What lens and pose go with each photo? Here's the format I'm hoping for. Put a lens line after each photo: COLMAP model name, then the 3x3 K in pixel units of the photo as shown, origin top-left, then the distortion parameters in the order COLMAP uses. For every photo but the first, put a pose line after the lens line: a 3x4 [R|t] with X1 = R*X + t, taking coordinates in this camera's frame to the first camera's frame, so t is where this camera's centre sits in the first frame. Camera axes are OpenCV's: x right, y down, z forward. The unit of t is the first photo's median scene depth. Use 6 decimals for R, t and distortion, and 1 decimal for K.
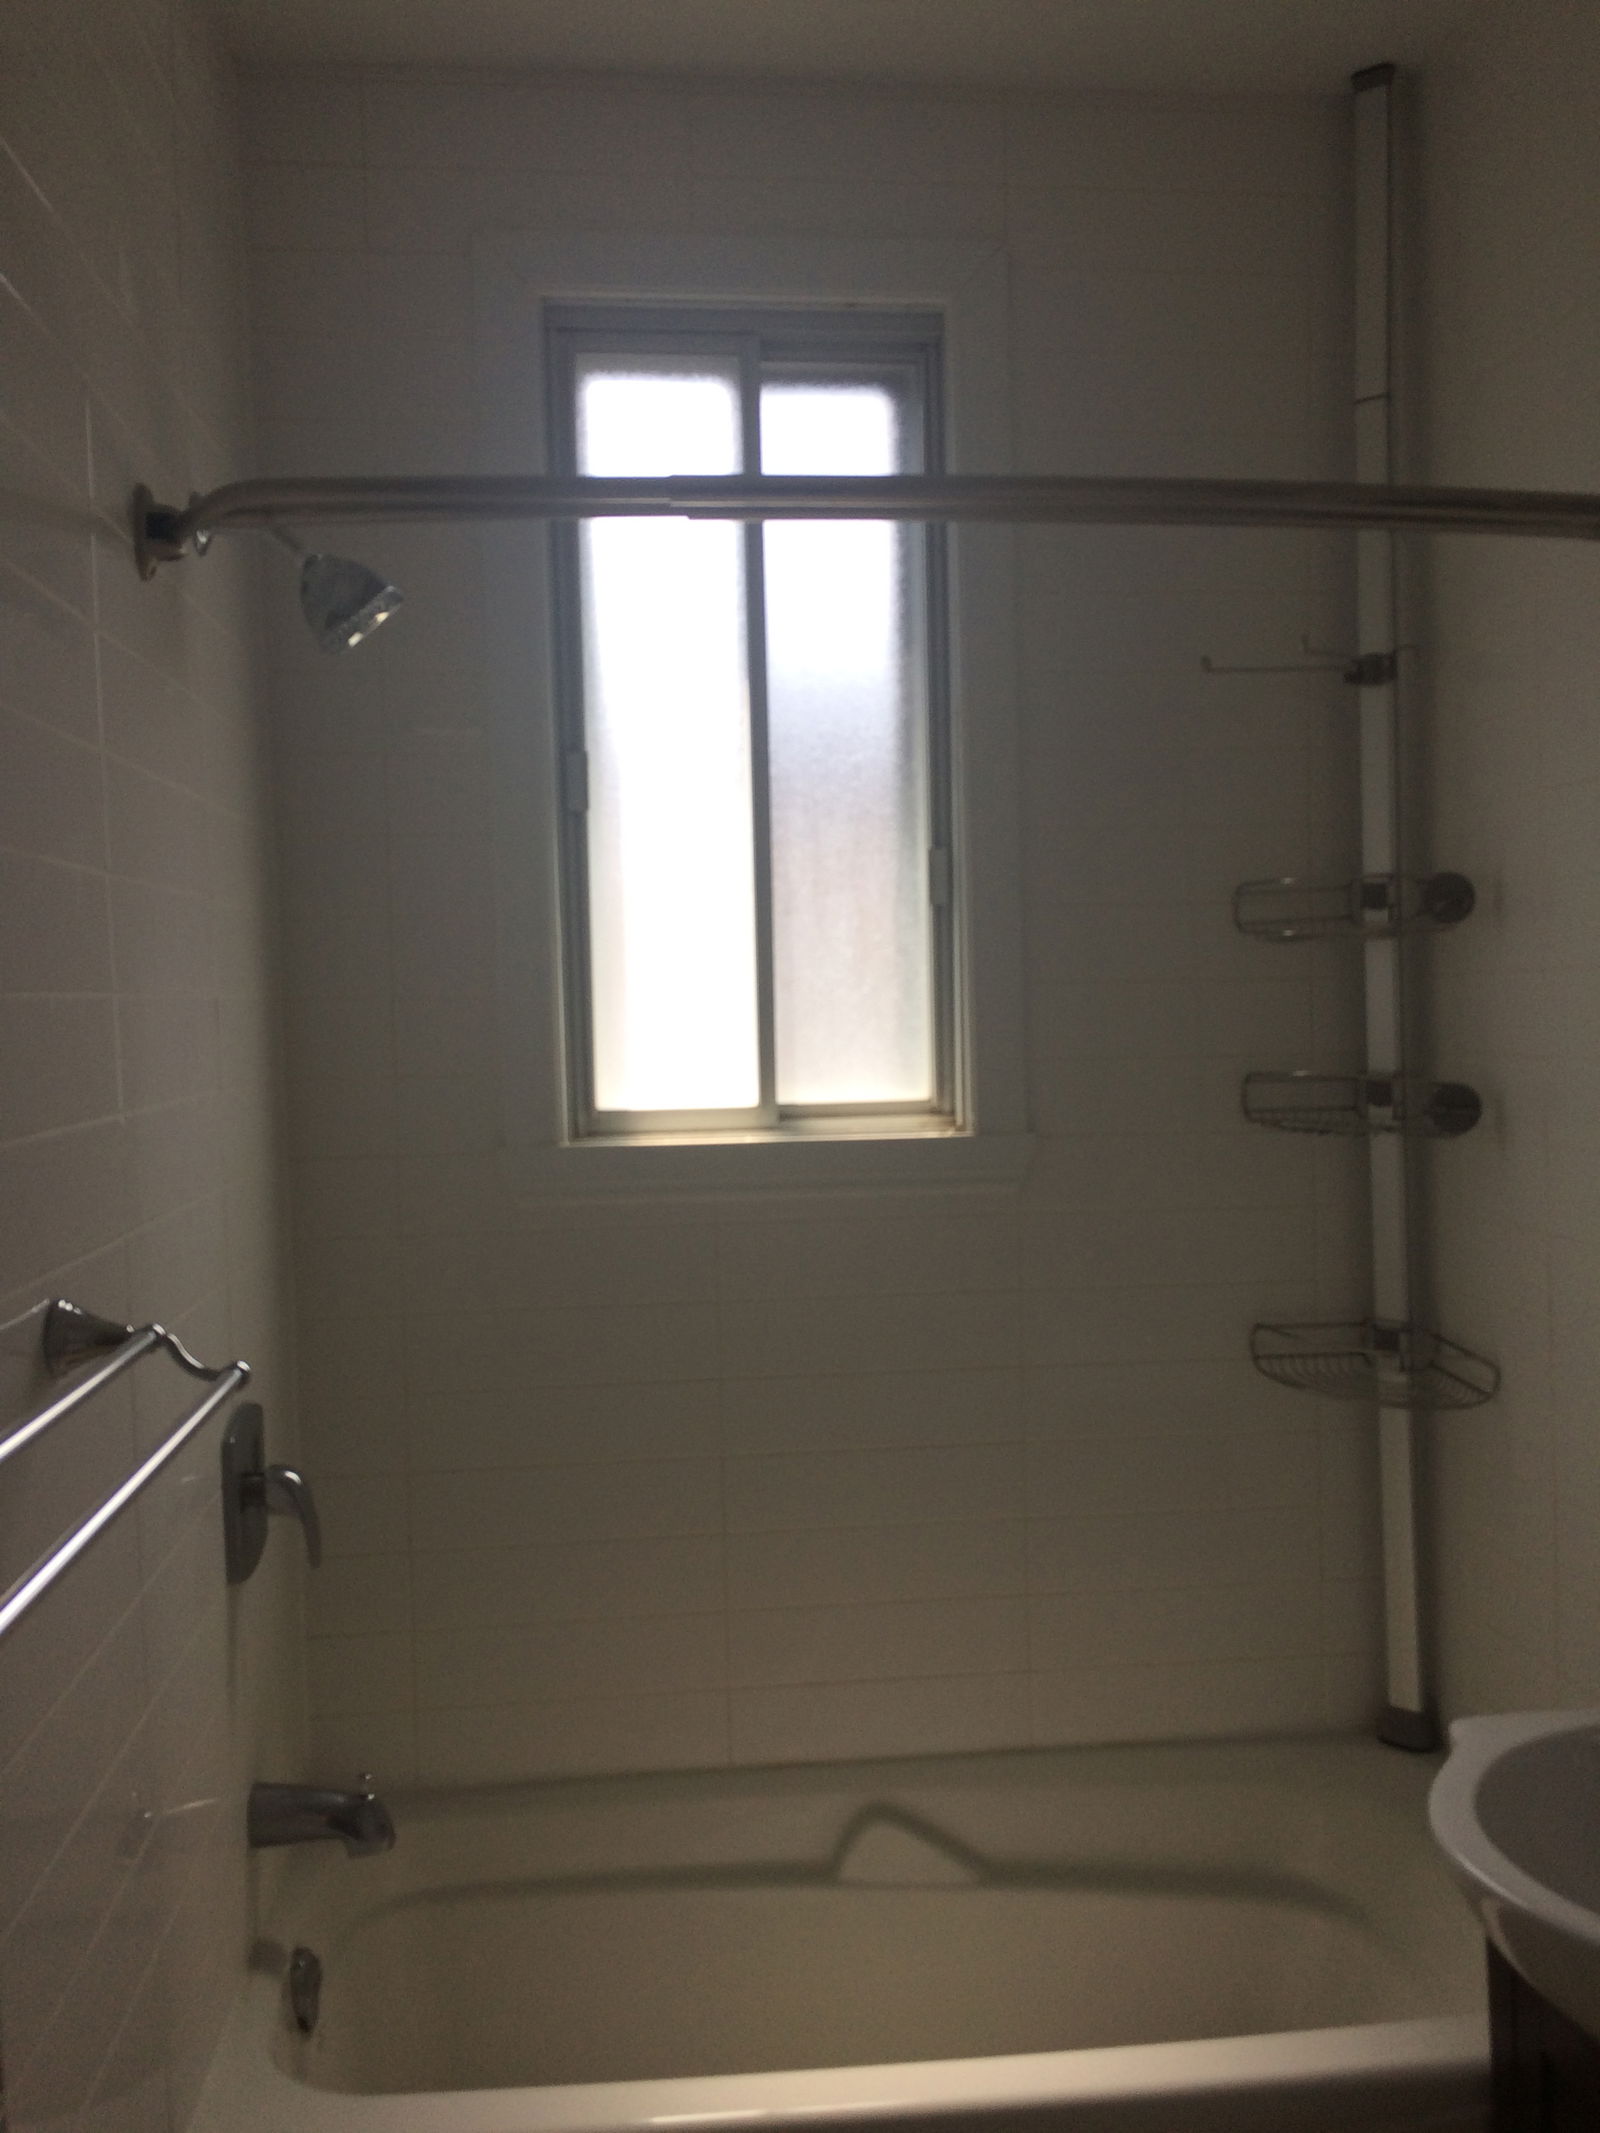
lens RADIAL K [[1810.5, 0, 801.7], [0, 1810.5, 1066.0], [0, 0, 1]] dist [0.054493, -0.076736]
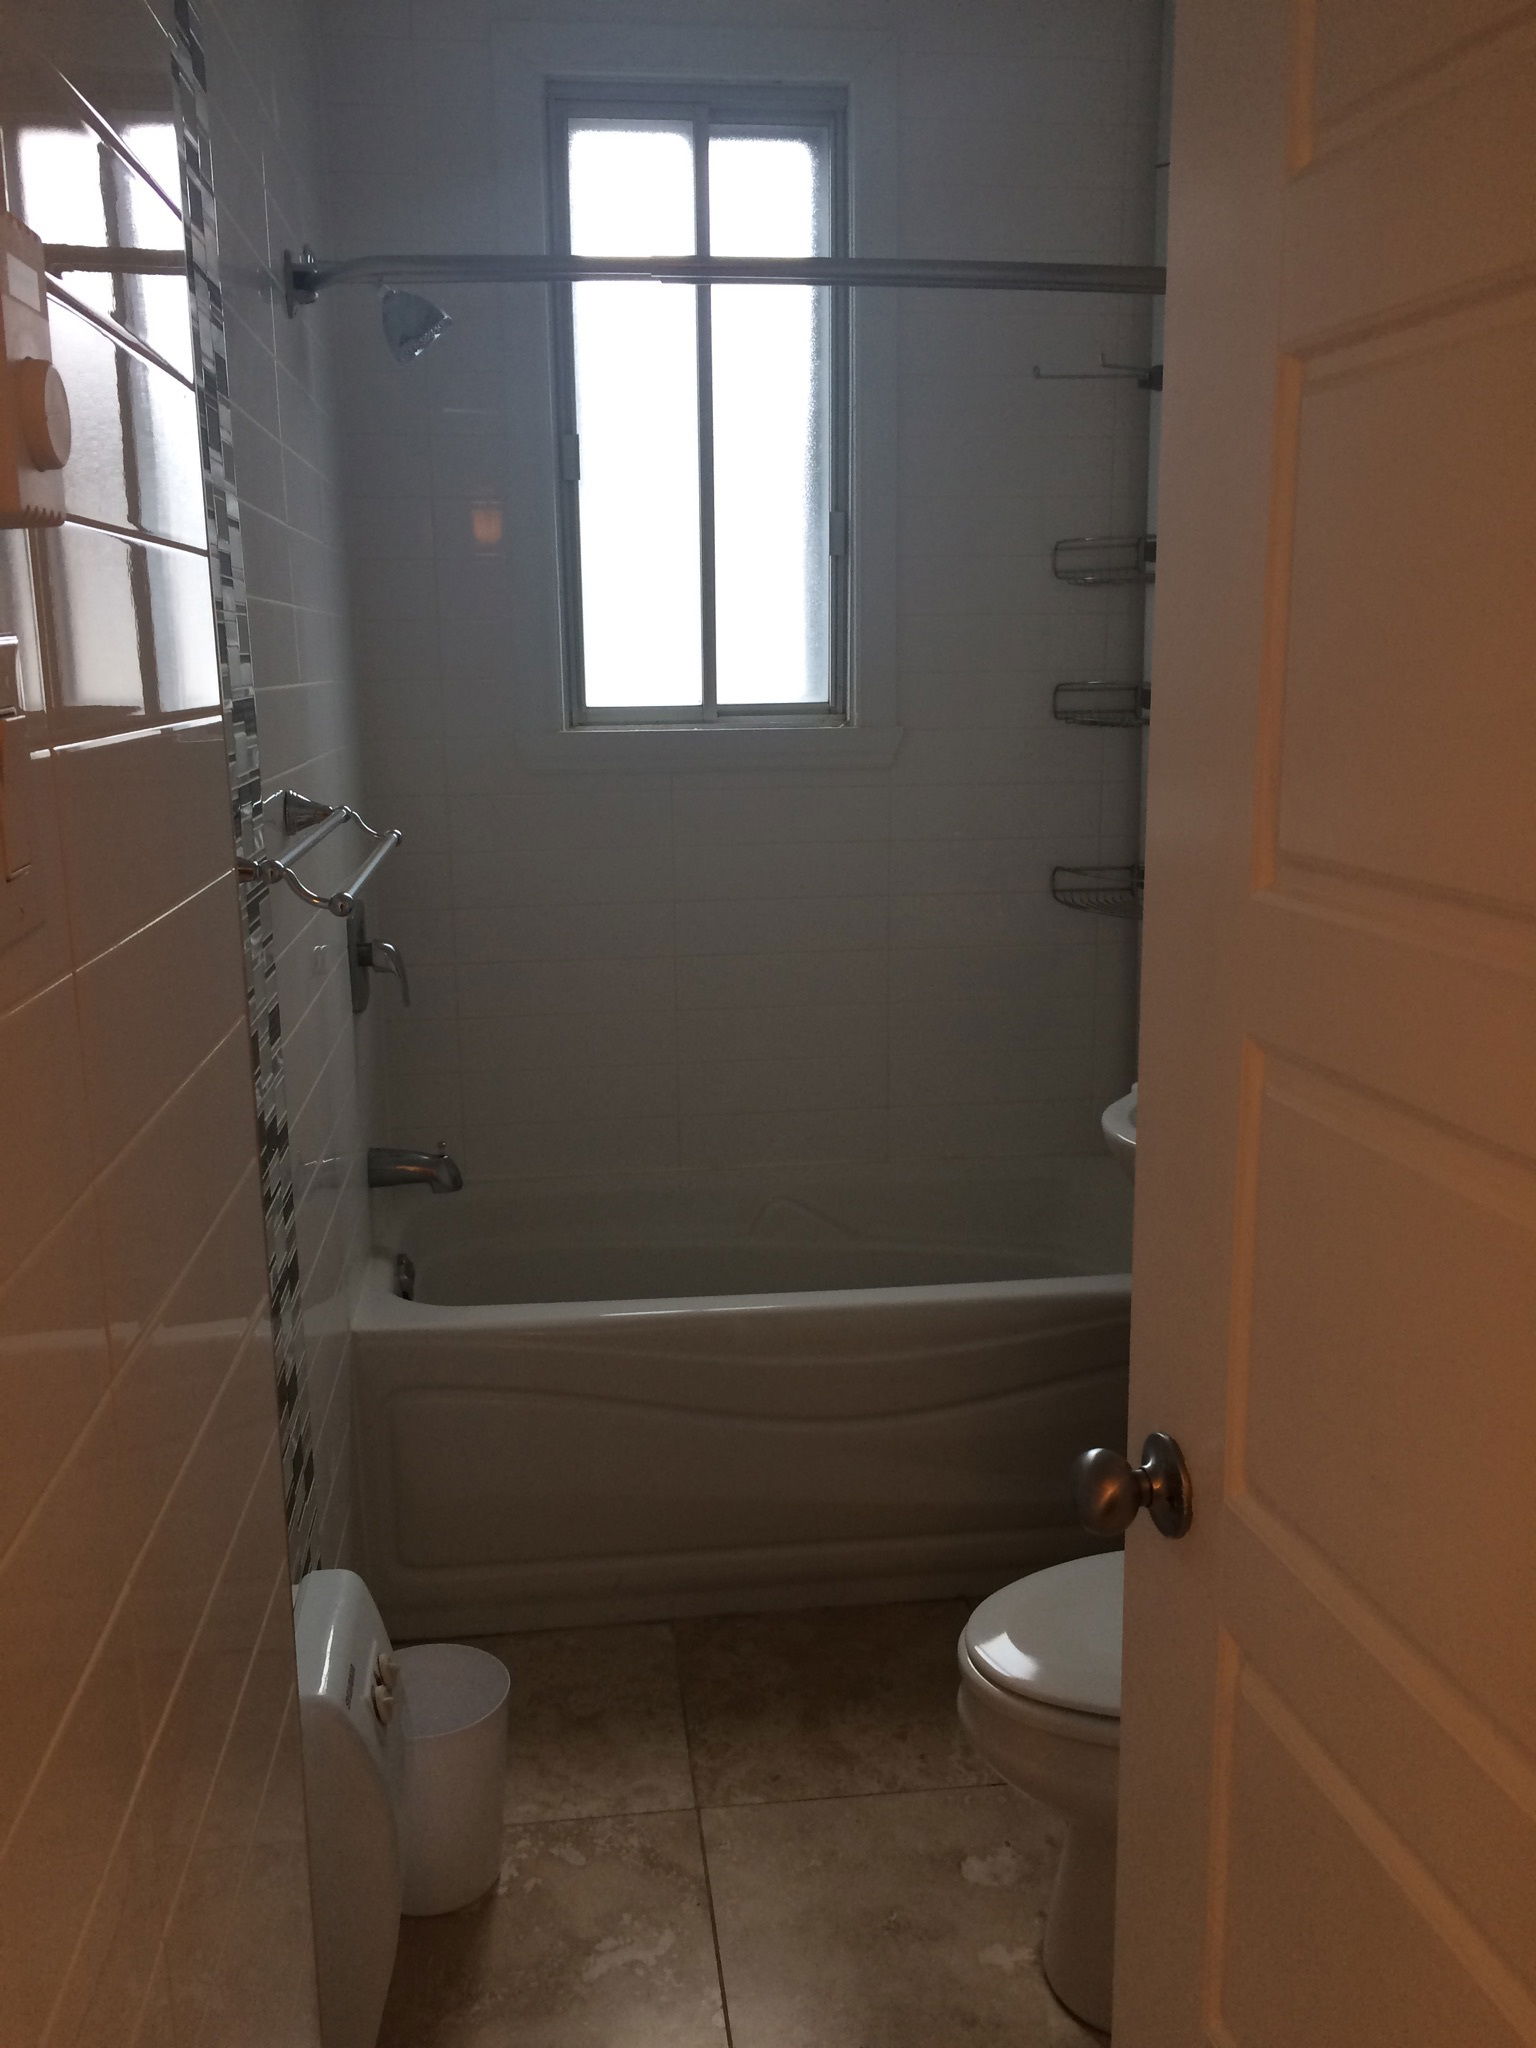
lens RADIAL K [[1738.4, 0, 724.4], [0, 1738.4, 1046.4], [0, 0, 1]] dist [0.054493, -0.076736]
pose [[0.999885, 0.012475, -0.008642, 0.007573], [-0.010698, 0.983286, 0.181752, 0.038171], [0.010765, -0.181639, 0.983306, -0.374023]]
